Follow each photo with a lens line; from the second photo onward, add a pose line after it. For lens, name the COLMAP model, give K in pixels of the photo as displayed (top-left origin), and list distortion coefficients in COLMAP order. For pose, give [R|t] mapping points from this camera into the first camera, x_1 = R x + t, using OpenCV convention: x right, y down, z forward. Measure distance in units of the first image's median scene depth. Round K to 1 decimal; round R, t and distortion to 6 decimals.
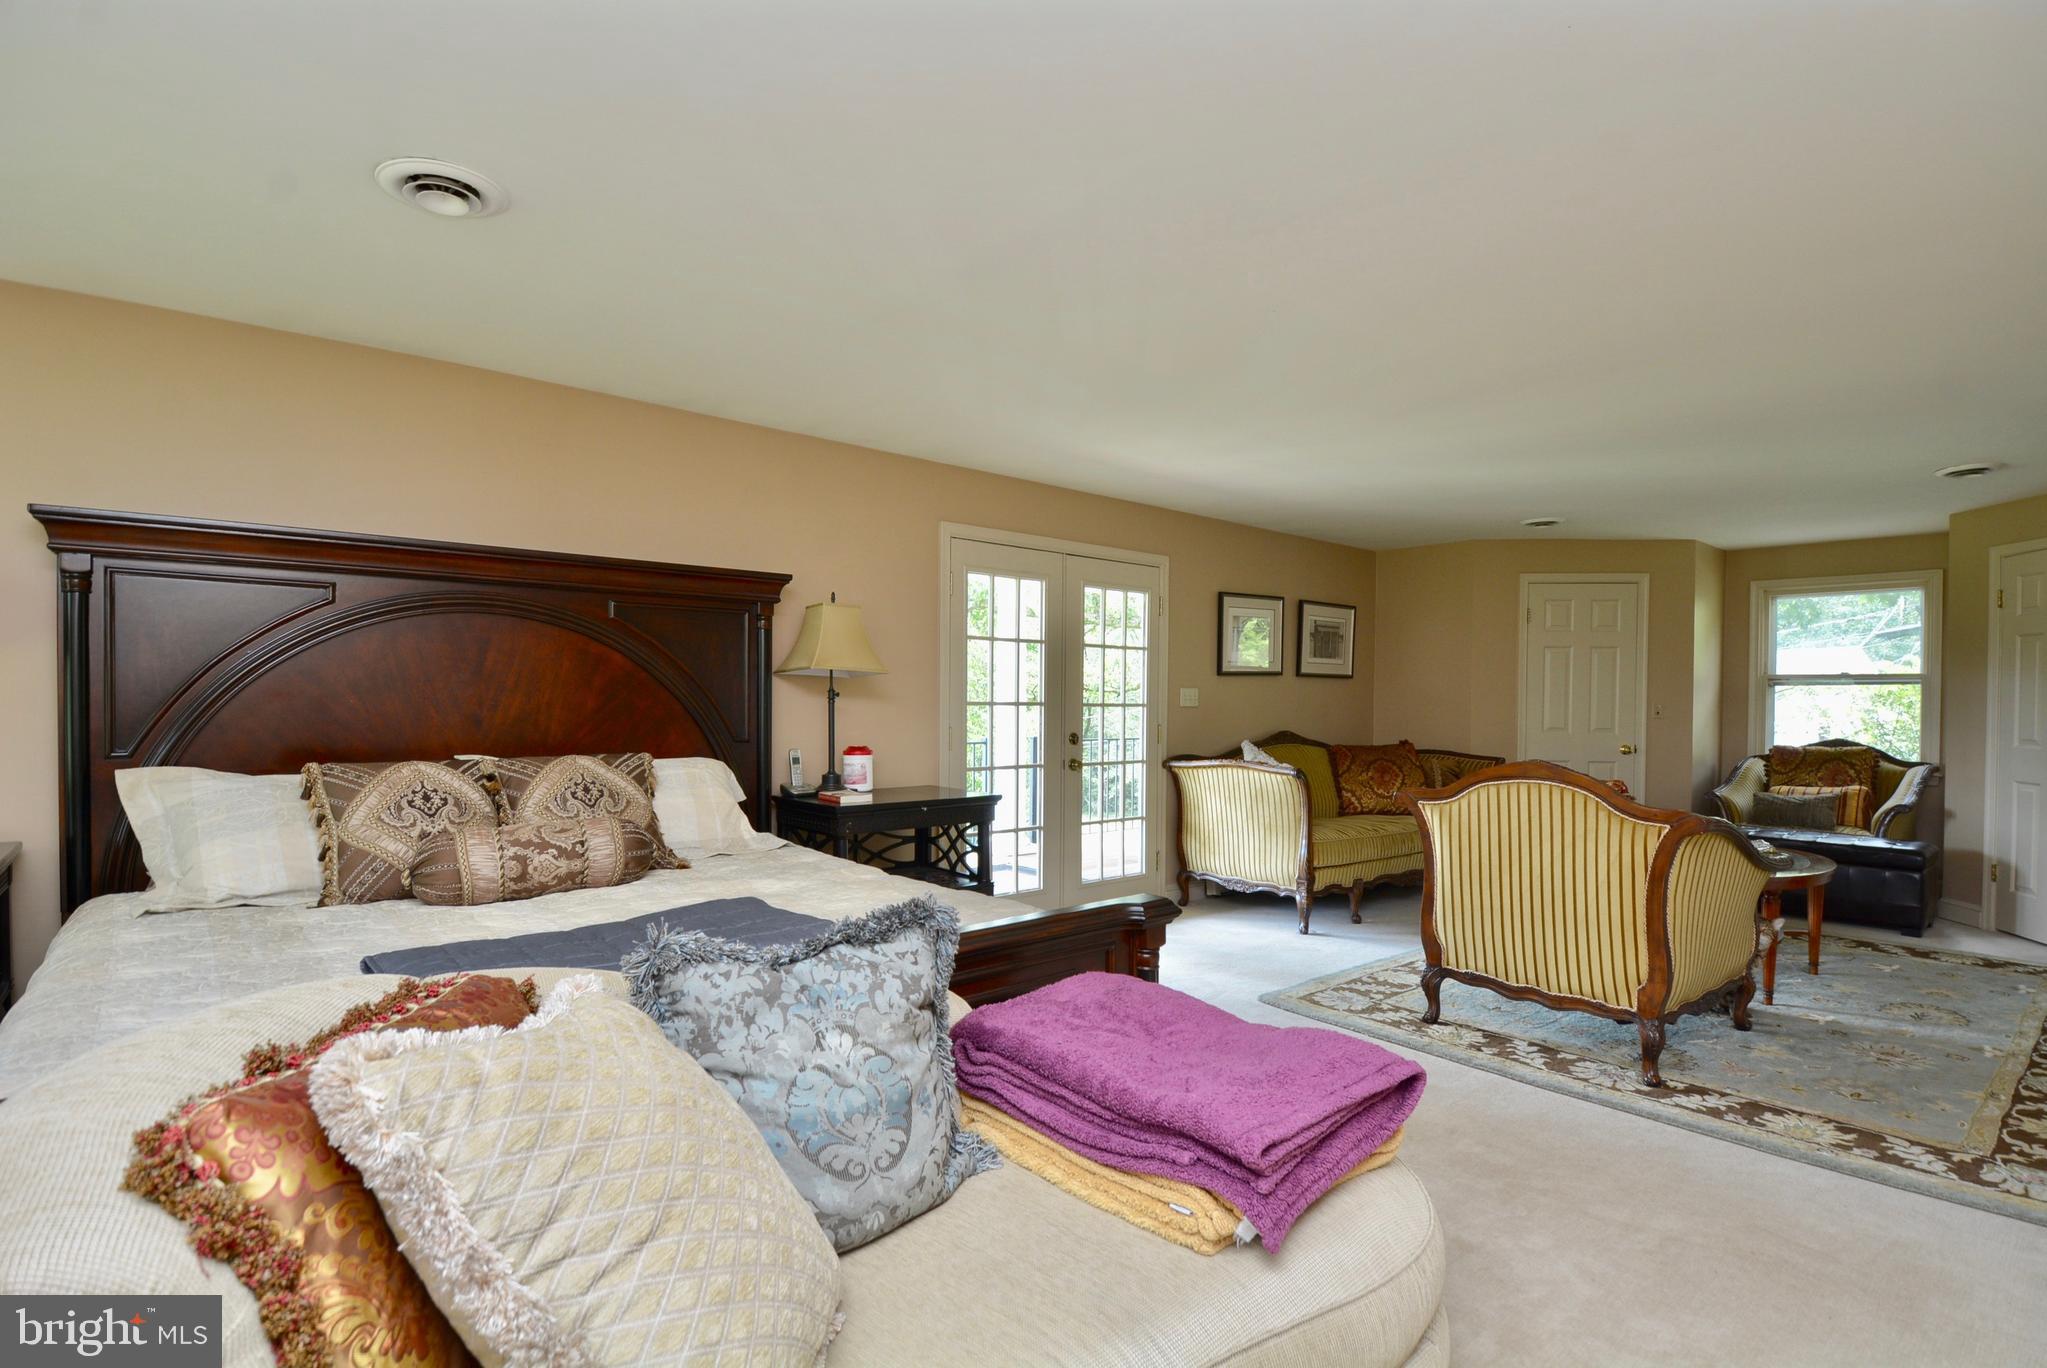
lens RADIAL K [[985.2, 0, 1017.3], [0, 985.2, 699.6], [0, 0, 1]] dist [-0.005858, -0.008502]
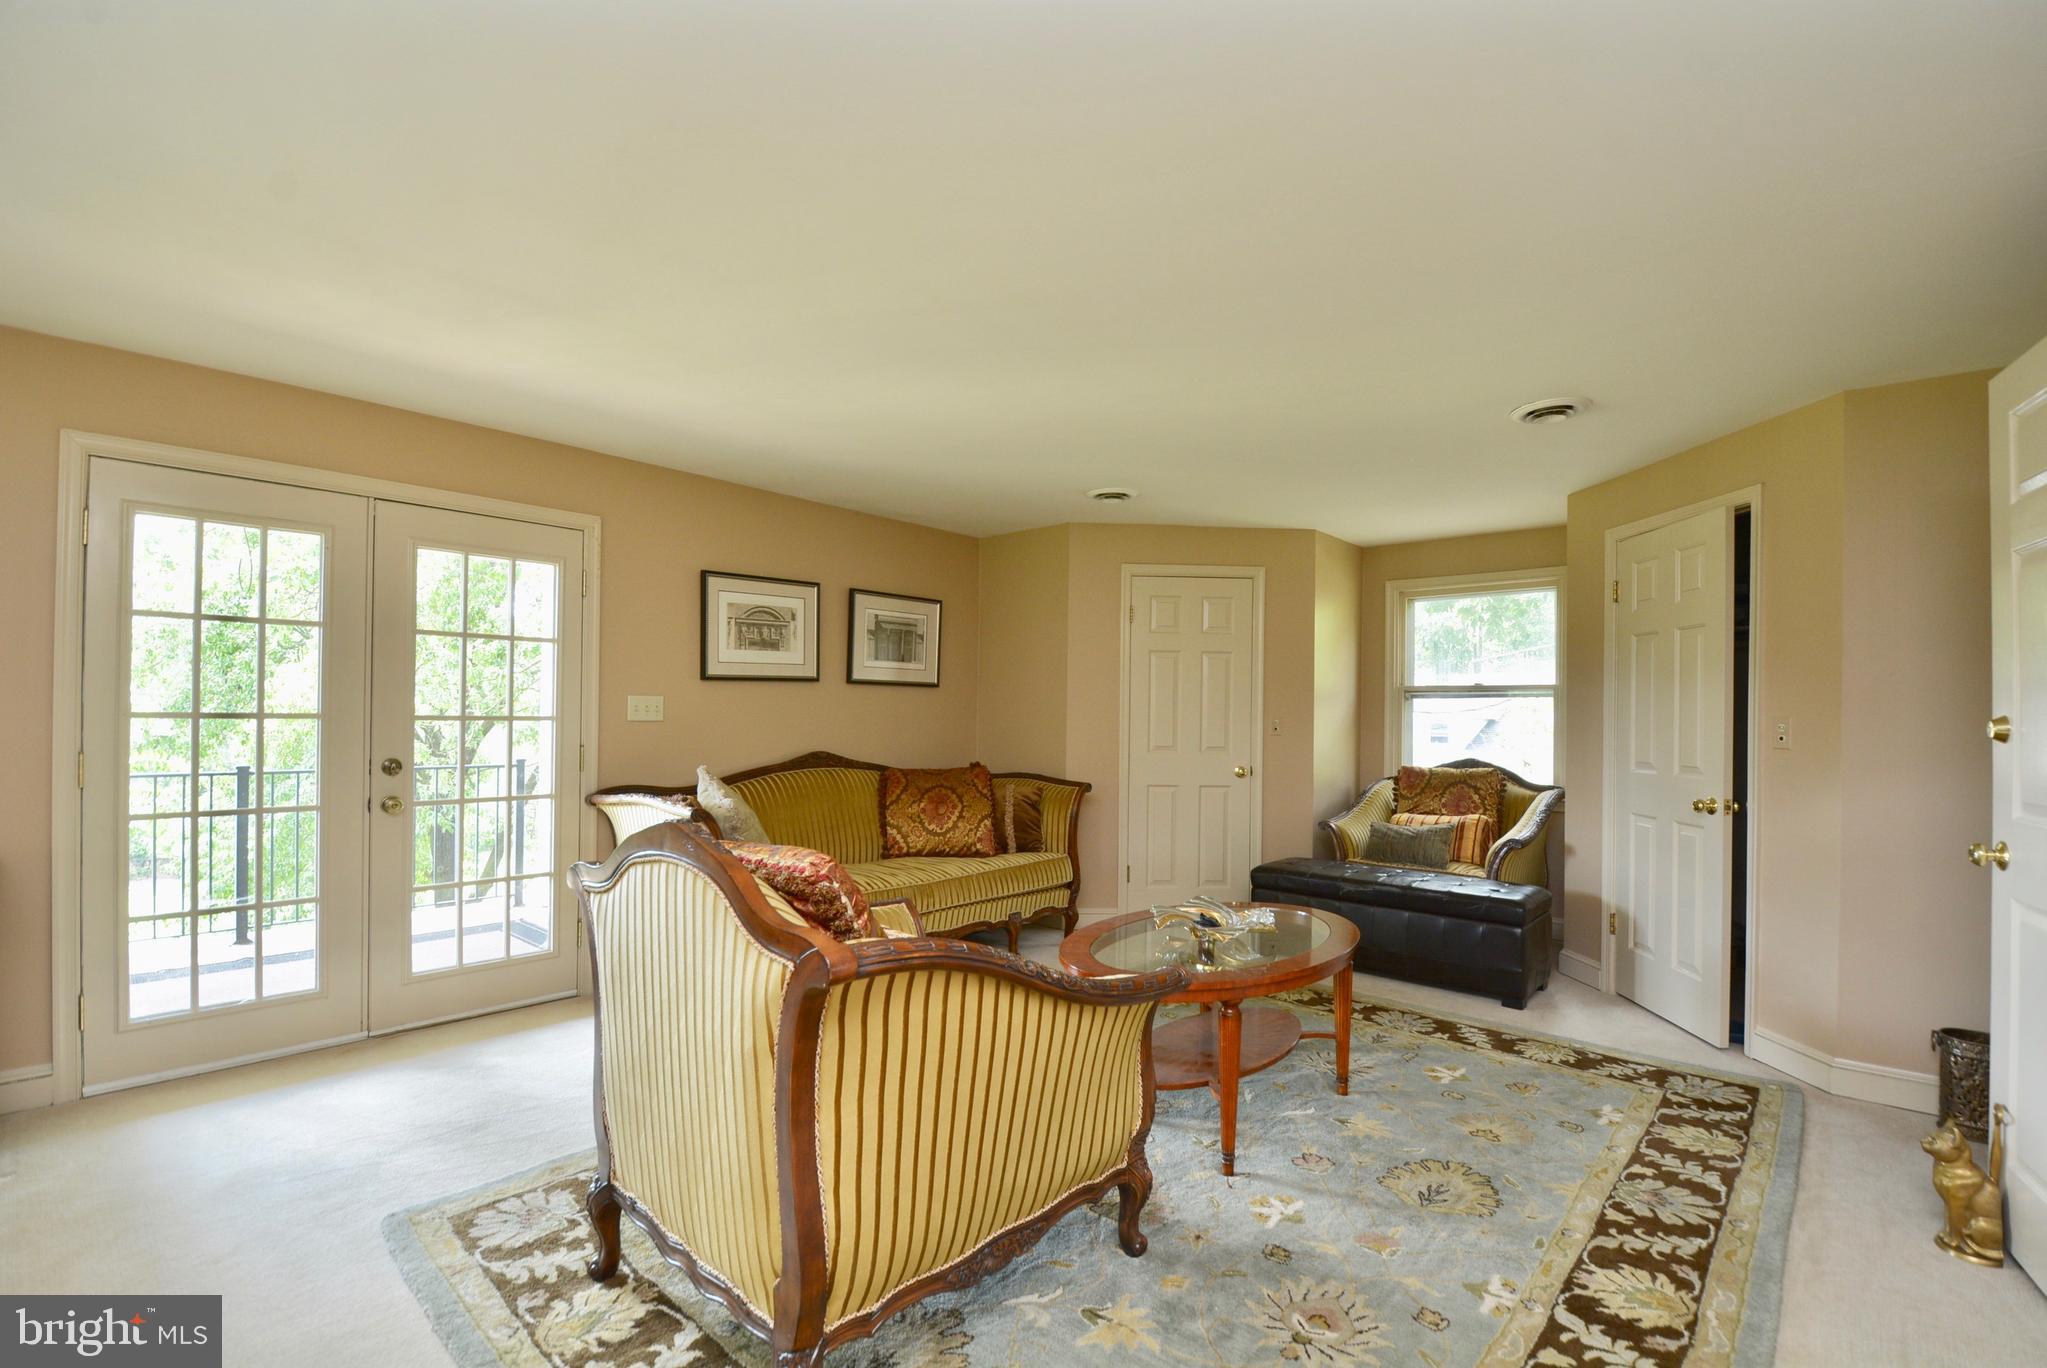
lens RADIAL K [[904.9, 0, 1030.1], [0, 904.9, 703.4], [0, 0, 1]] dist [0.002829, -0.000829]
pose [[0.989978, 0.004479, 0.141150, 0.357339], [-0.002694, 0.999914, -0.012834, 0.002061], [-0.141195, 0.012325, 0.989905, 0.267437]]
